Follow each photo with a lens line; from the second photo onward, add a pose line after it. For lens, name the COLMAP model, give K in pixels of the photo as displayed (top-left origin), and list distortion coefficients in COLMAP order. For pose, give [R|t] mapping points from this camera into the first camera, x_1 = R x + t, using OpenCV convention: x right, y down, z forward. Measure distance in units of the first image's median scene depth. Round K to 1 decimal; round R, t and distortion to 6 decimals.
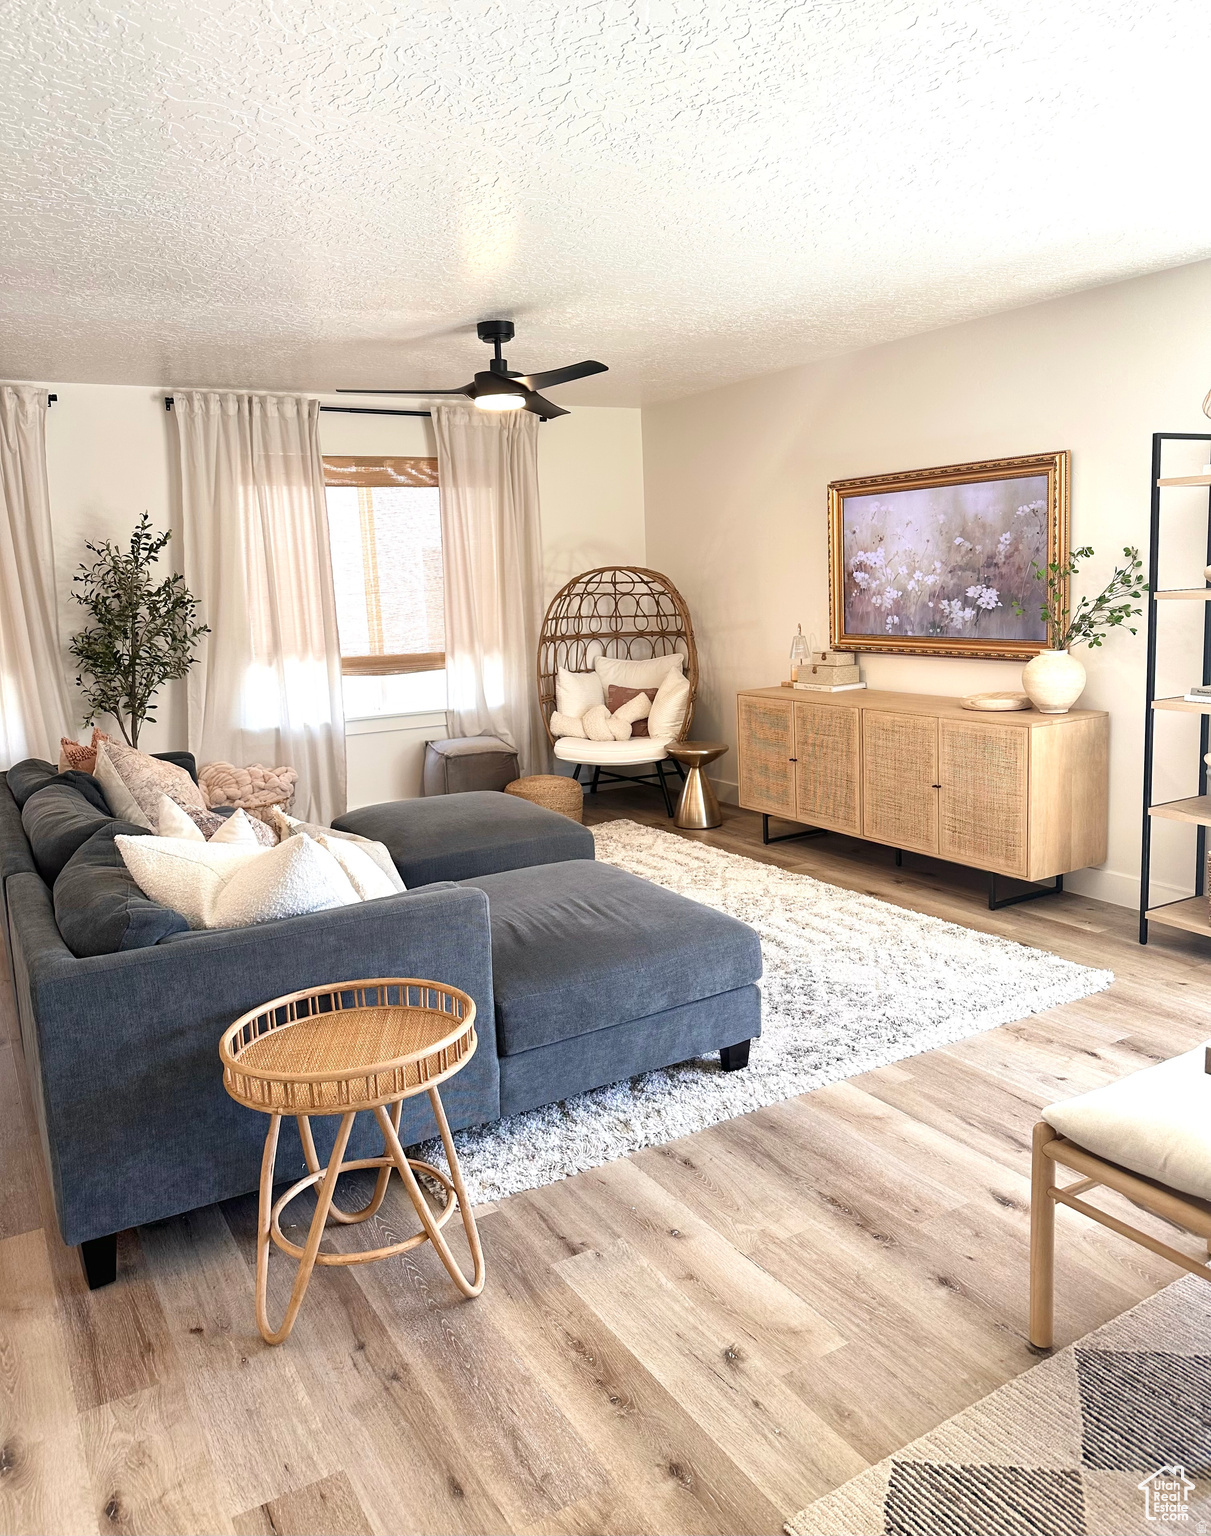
lens RADIAL K [[1098.5, 0, 606.4], [0, 1098.5, 770.5], [0, 0, 1]] dist [0.009194, -0.008430]
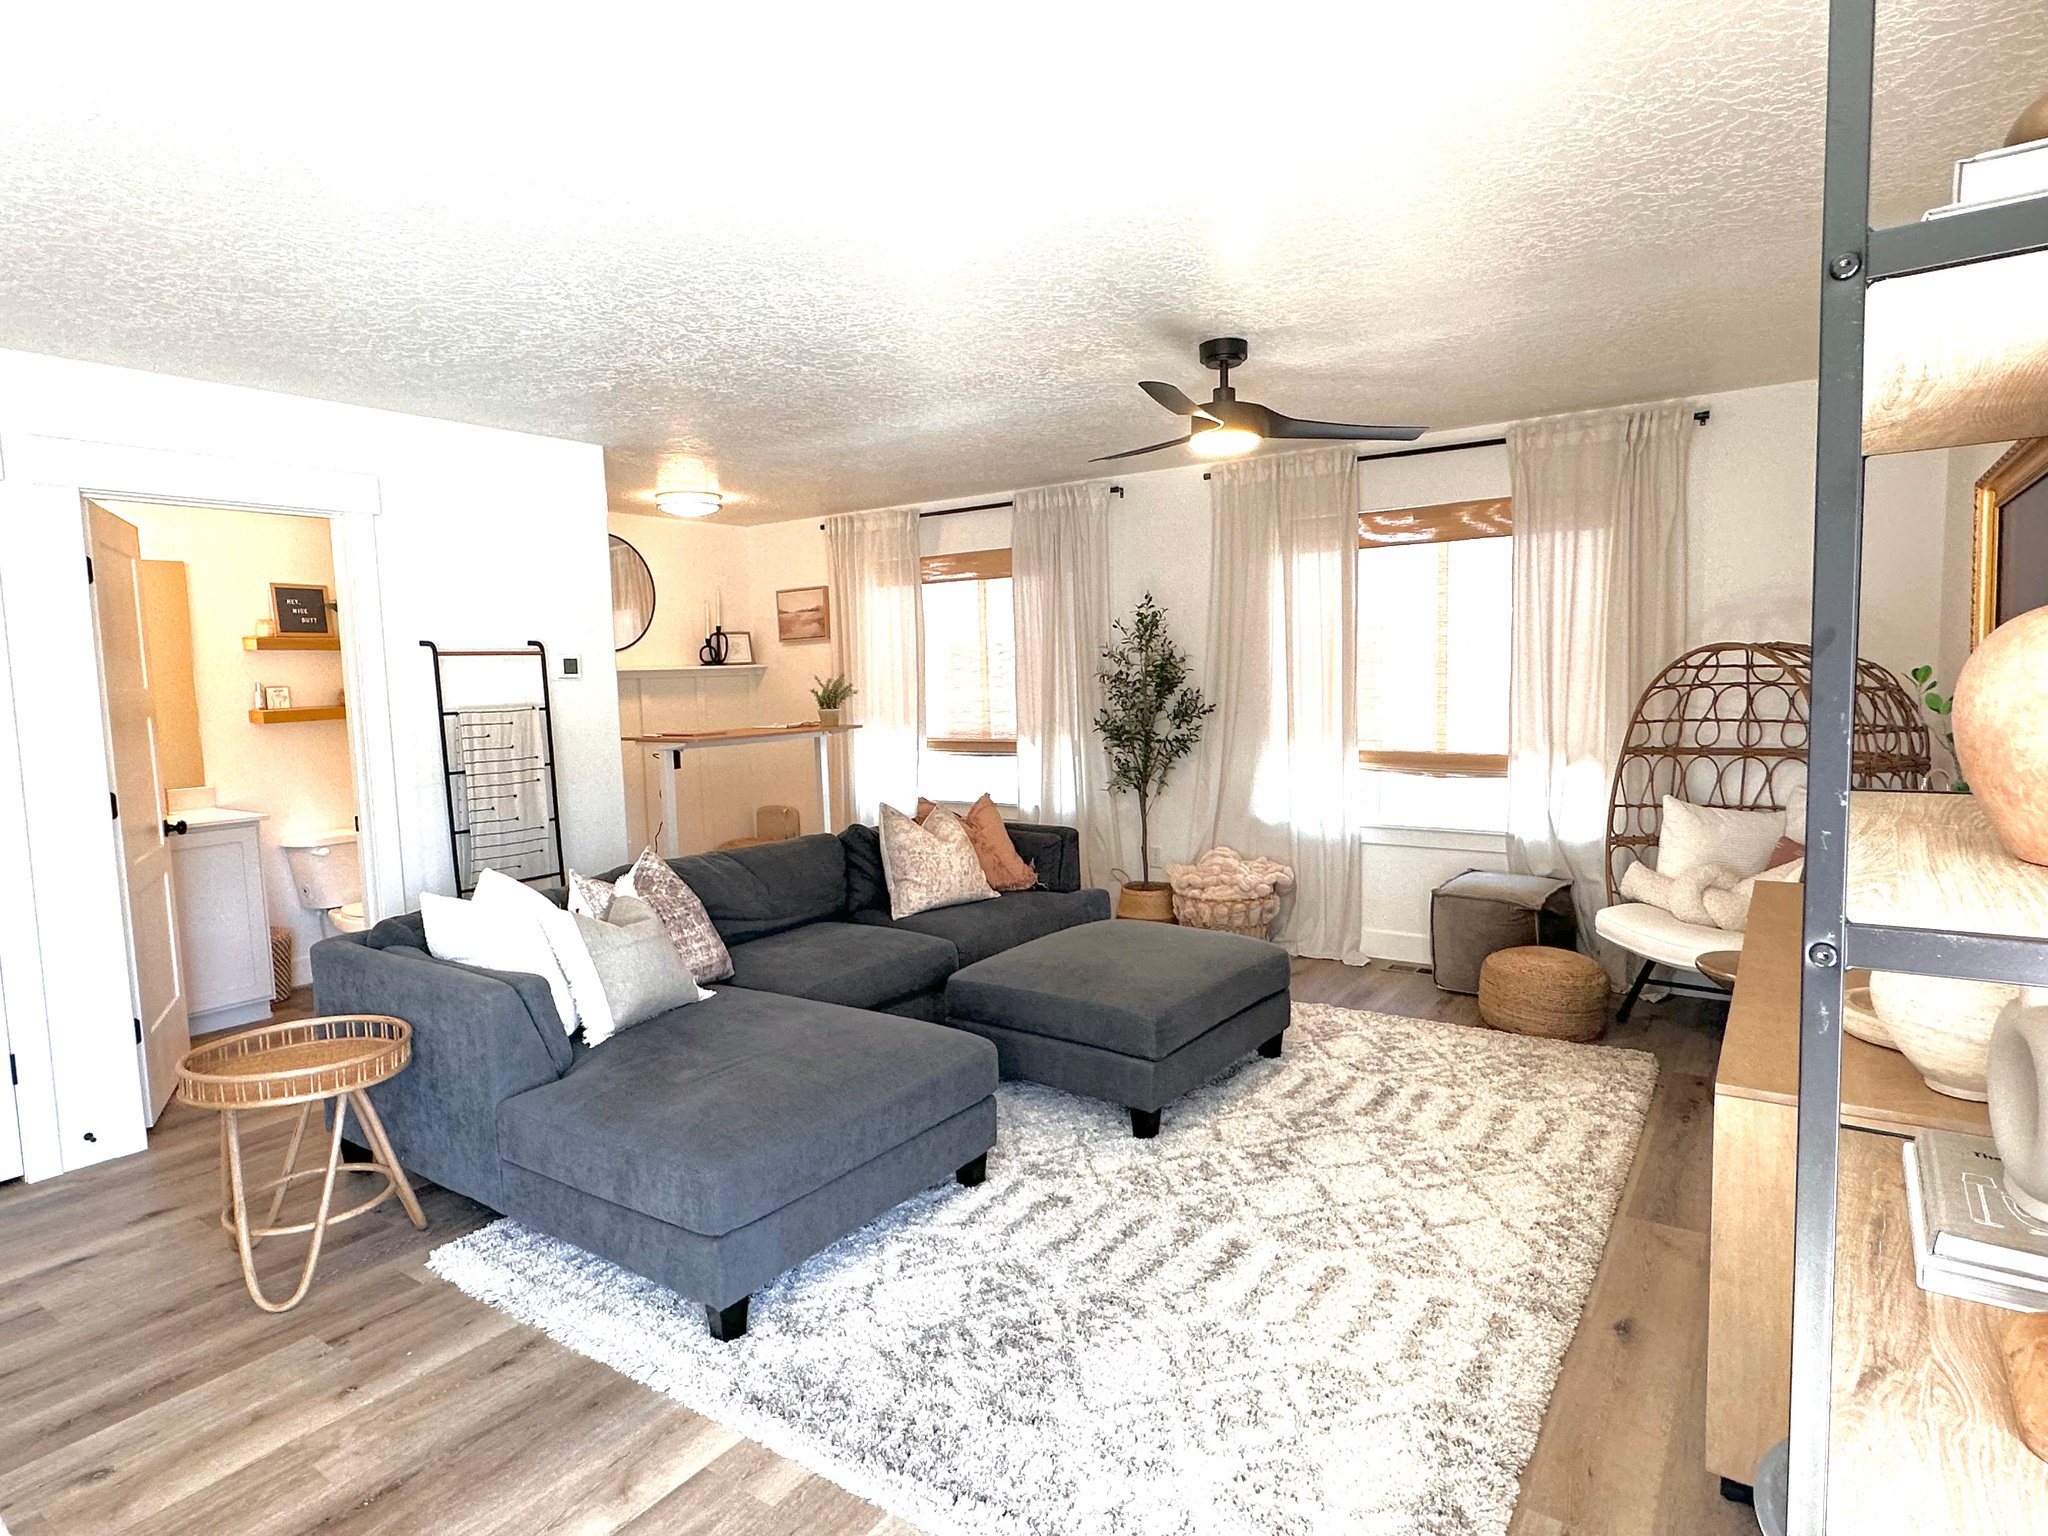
lens RADIAL K [[1153.2, 0, 1028.1], [0, 1153.2, 764.0], [0, 0, 1]] dist [0.000755, 0.002862]
pose [[0.413621, 0.098689, -0.905085, 0.455251], [-0.149686, 0.987952, 0.039318, -0.091771], [0.898060, 0.119216, 0.423410, 0.416738]]
